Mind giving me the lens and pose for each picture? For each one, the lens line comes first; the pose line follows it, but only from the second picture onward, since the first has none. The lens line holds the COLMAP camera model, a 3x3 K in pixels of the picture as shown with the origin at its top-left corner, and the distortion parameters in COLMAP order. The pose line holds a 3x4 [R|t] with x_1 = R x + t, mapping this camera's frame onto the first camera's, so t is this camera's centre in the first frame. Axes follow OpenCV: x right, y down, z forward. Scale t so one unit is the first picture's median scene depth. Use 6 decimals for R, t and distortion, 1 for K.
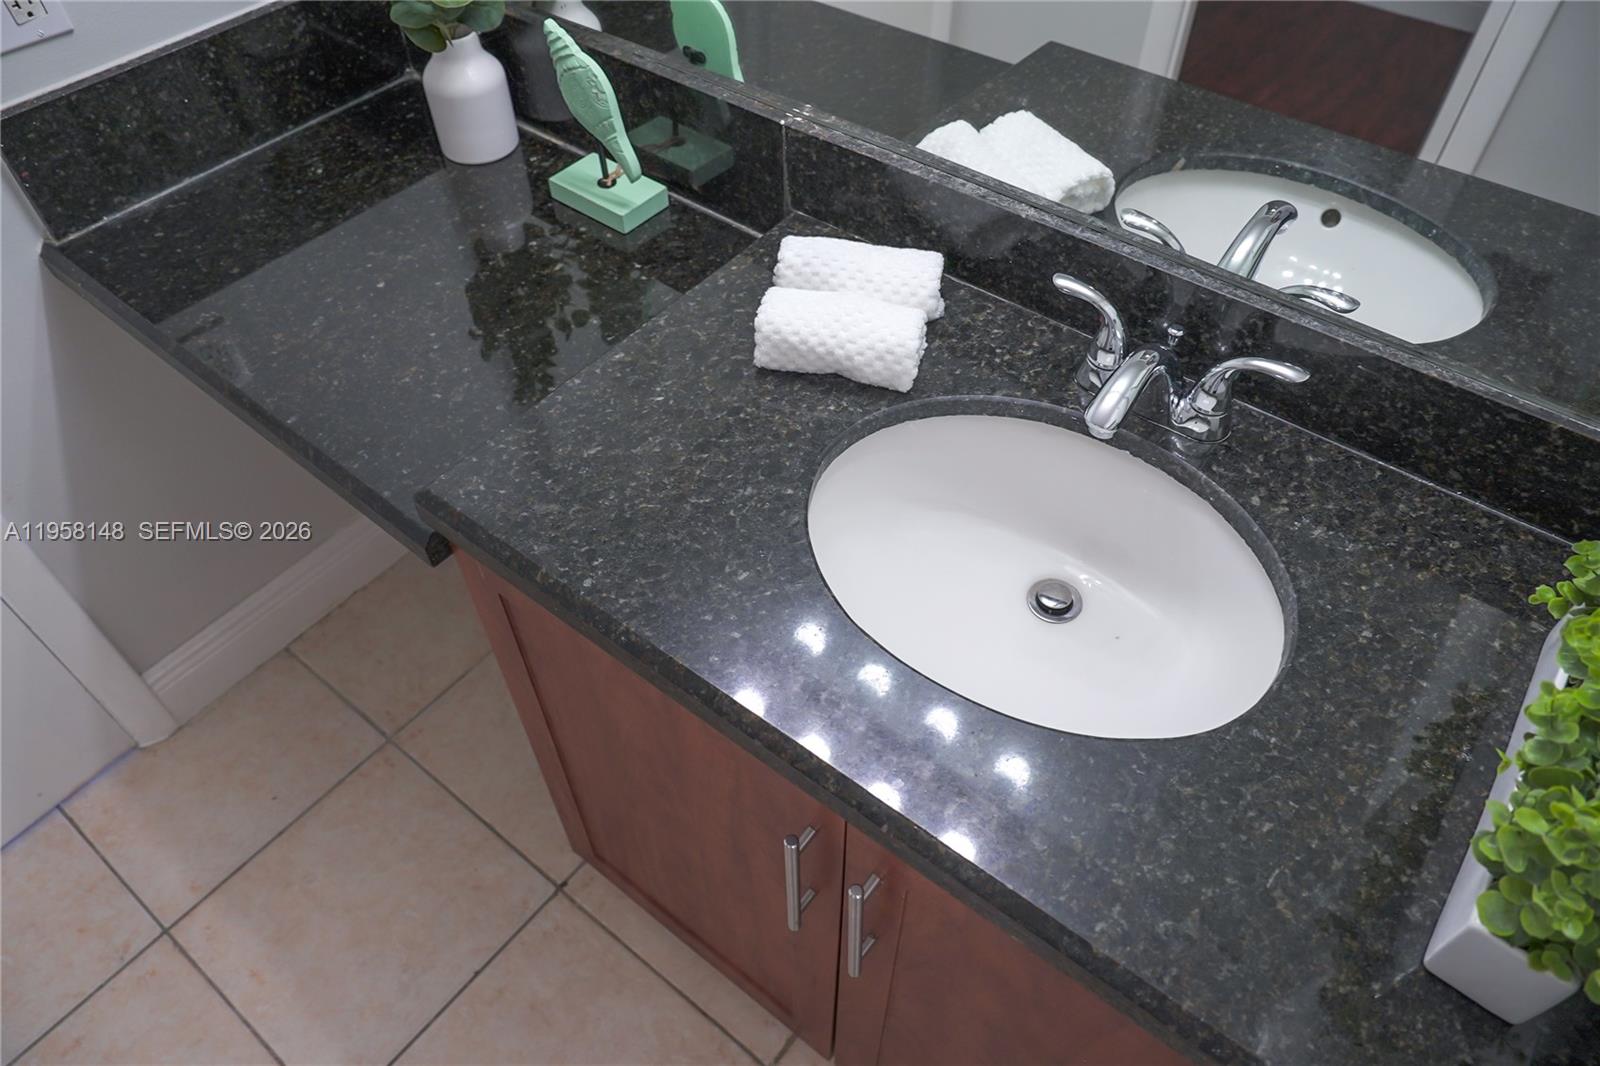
lens RADIAL K [[1075.6, 0, 793.7], [0, 1075.6, 527.2], [0, 0, 1]] dist [-0.041097, 0.040960]
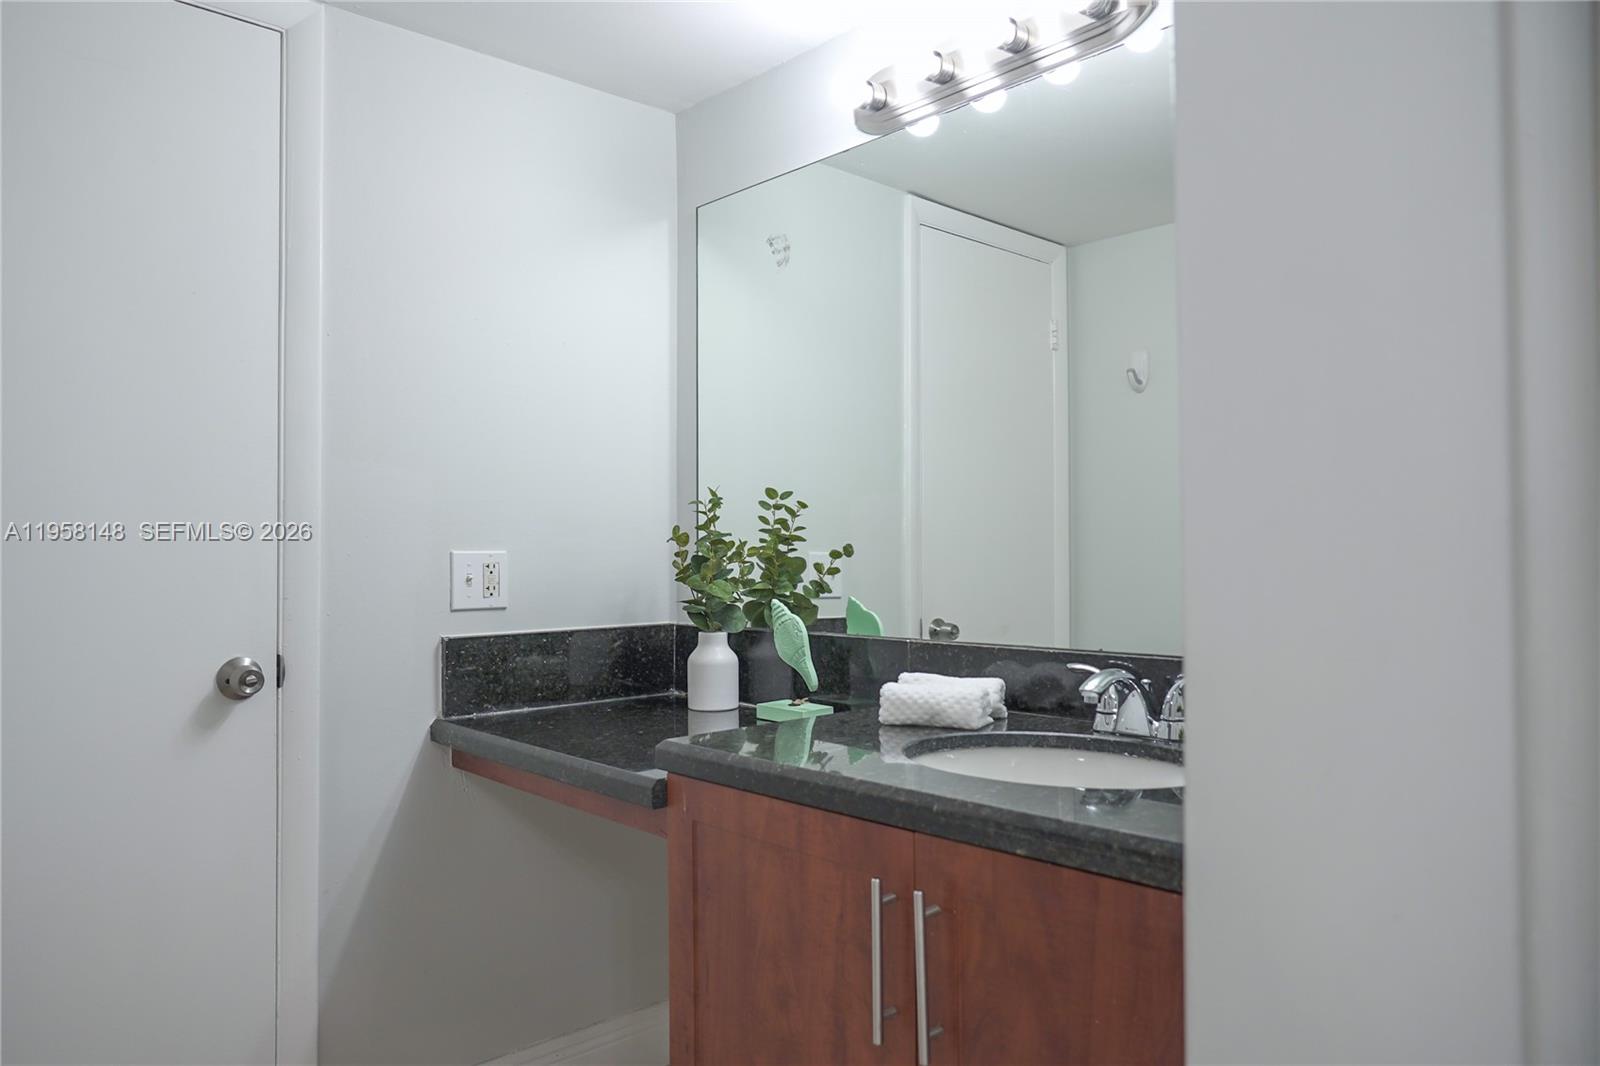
lens RADIAL K [[1075.6, 0, 793.7], [0, 1075.6, 527.2], [0, 0, 1]] dist [-0.041097, 0.040960]
pose [[0.986414, 0.002715, -0.164257, 0.097326], [-0.126582, 0.649875, -0.749426, 0.856013], [0.104712, 0.760036, 0.641389, -0.223129]]
